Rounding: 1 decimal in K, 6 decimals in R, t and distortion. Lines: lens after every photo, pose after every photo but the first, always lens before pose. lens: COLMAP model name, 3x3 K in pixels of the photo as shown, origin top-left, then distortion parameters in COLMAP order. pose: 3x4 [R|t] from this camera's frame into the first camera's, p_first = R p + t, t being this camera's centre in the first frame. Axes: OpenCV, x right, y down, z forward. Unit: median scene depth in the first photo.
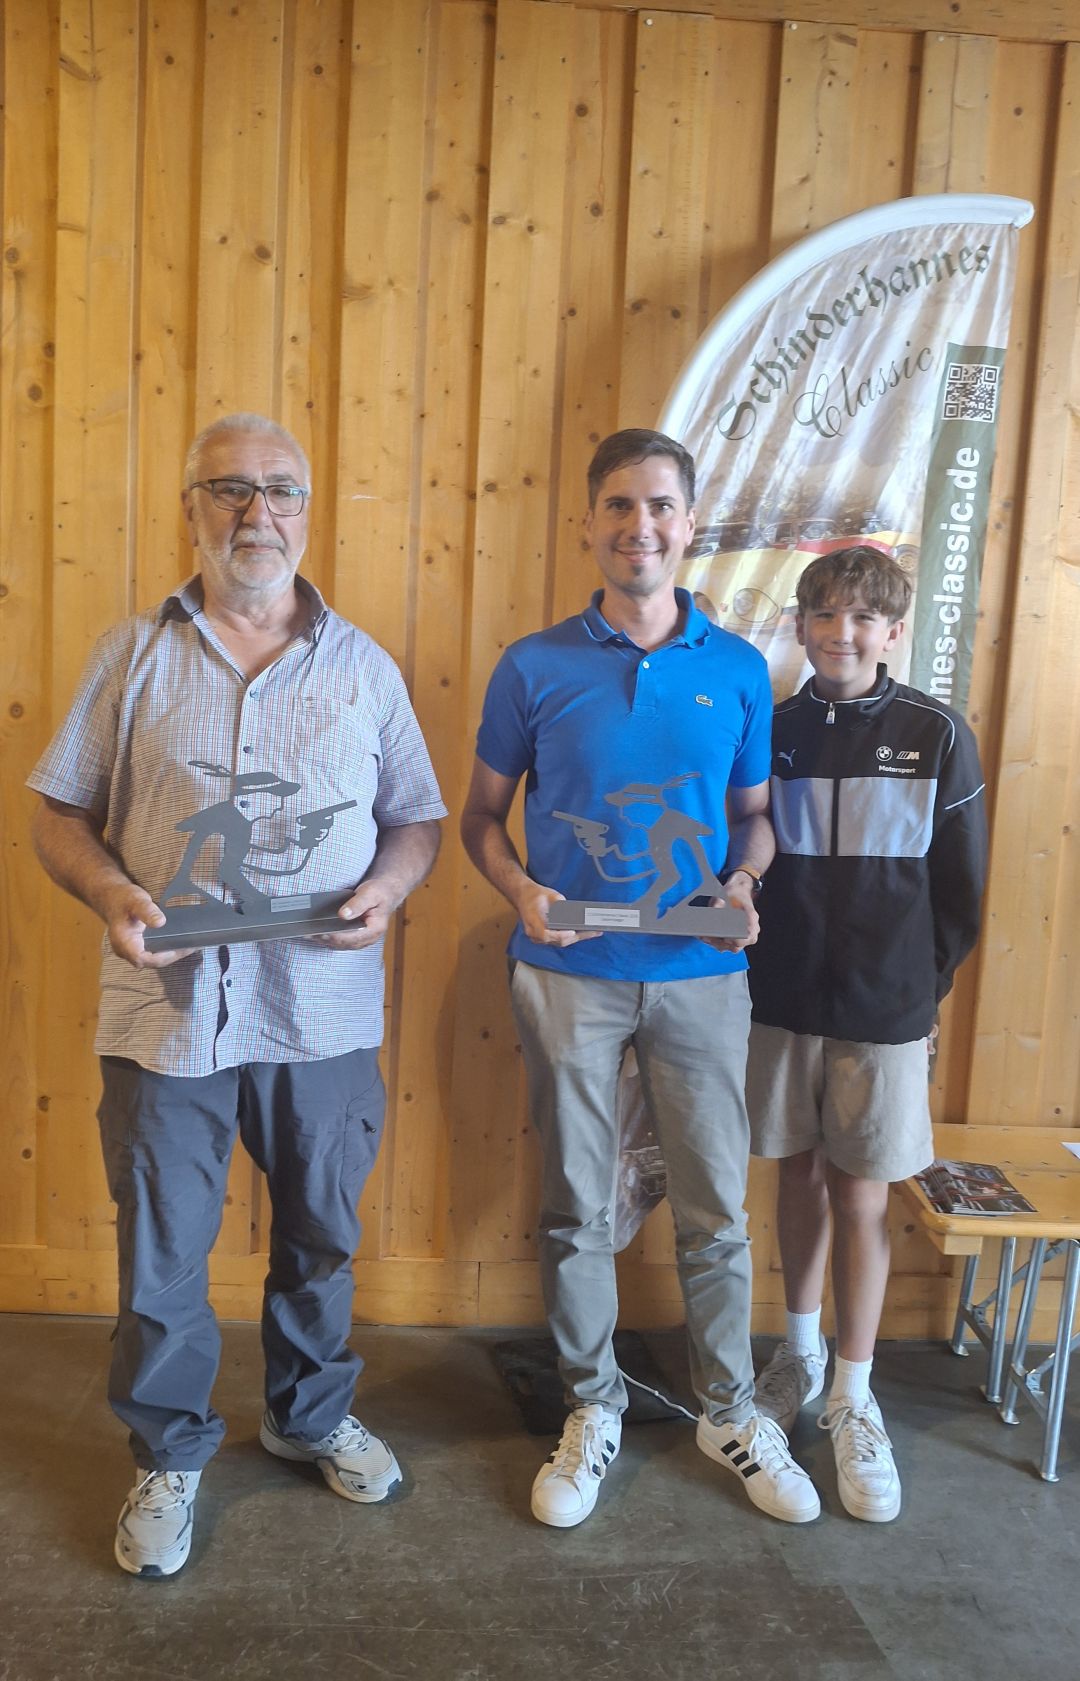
lens RADIAL K [[1213.9, 0, 552.4], [0, 1213.9, 835.6], [0, 0, 1]] dist [0.005526, -0.039099]
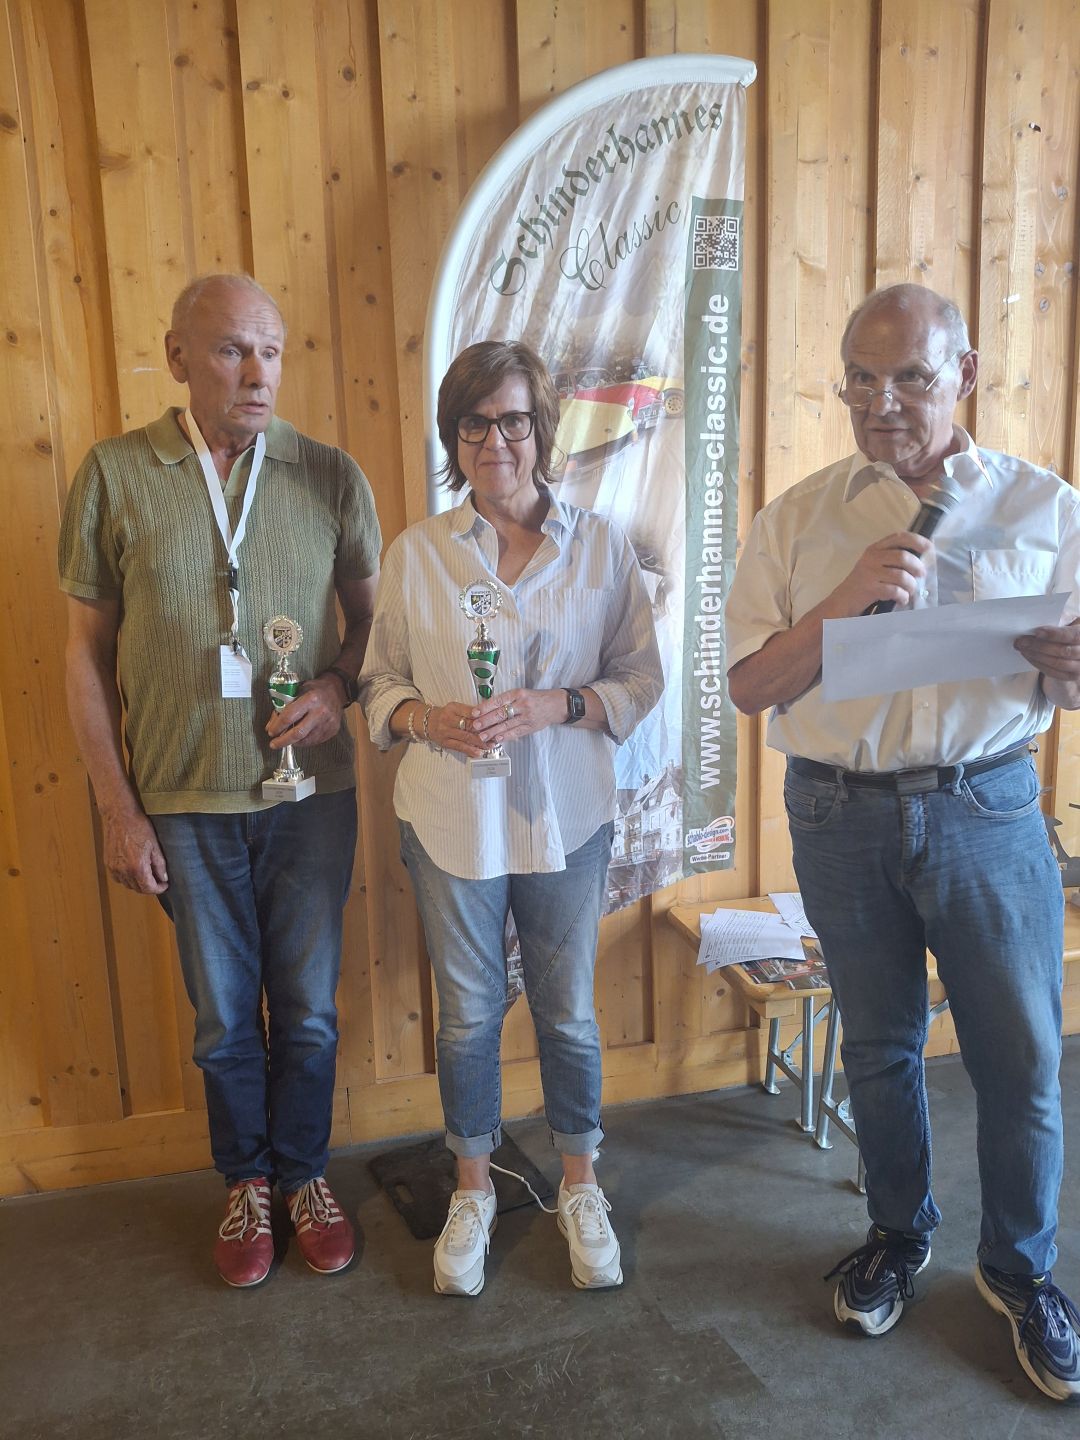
lens RADIAL K [[1040.1, 0, 540.2], [0, 1040.1, 728.7], [0, 0, 1]] dist [-0.011072, -0.018033]
pose [[0.977586, -0.112957, 0.177668, -0.023810], [0.101721, 0.992265, 0.071156, -0.014847], [-0.184332, -0.051489, 0.981515, 0.092680]]
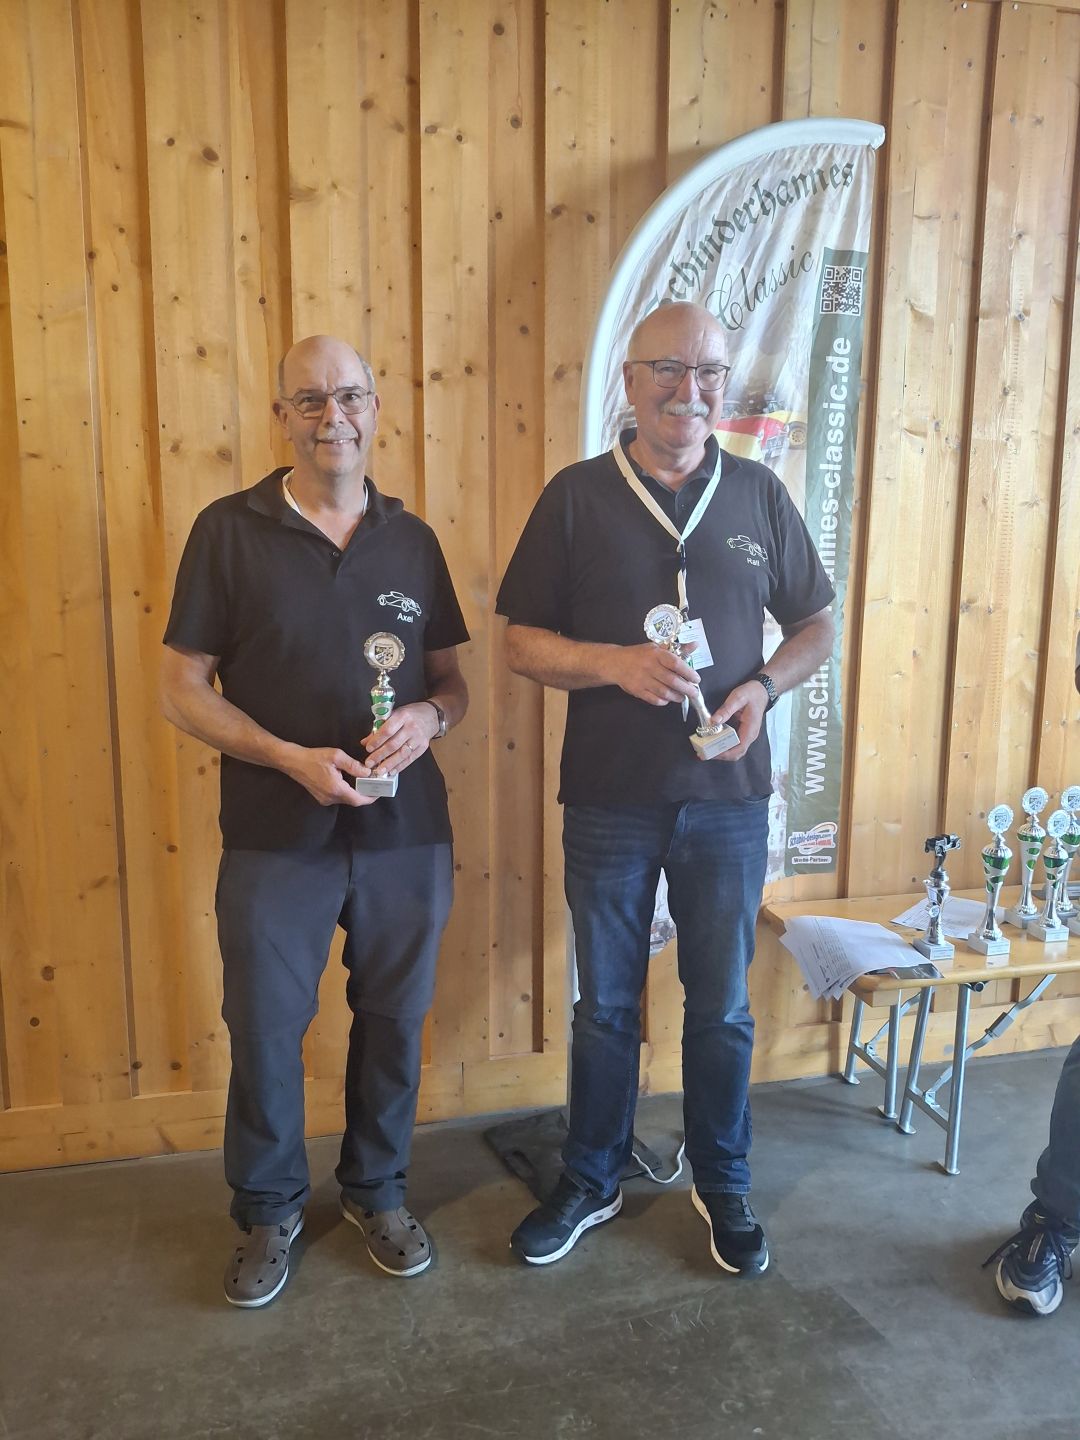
lens RADIAL K [[1040.1, 0, 533.8], [0, 1040.1, 725.4], [0, 0, 1]] dist [-0.011072, -0.018033]
pose [[0.979407, -0.076489, 0.186846, -0.171677], [0.066765, 0.996093, 0.057802, -0.020879], [-0.190537, -0.044137, 0.980687, 0.046530]]
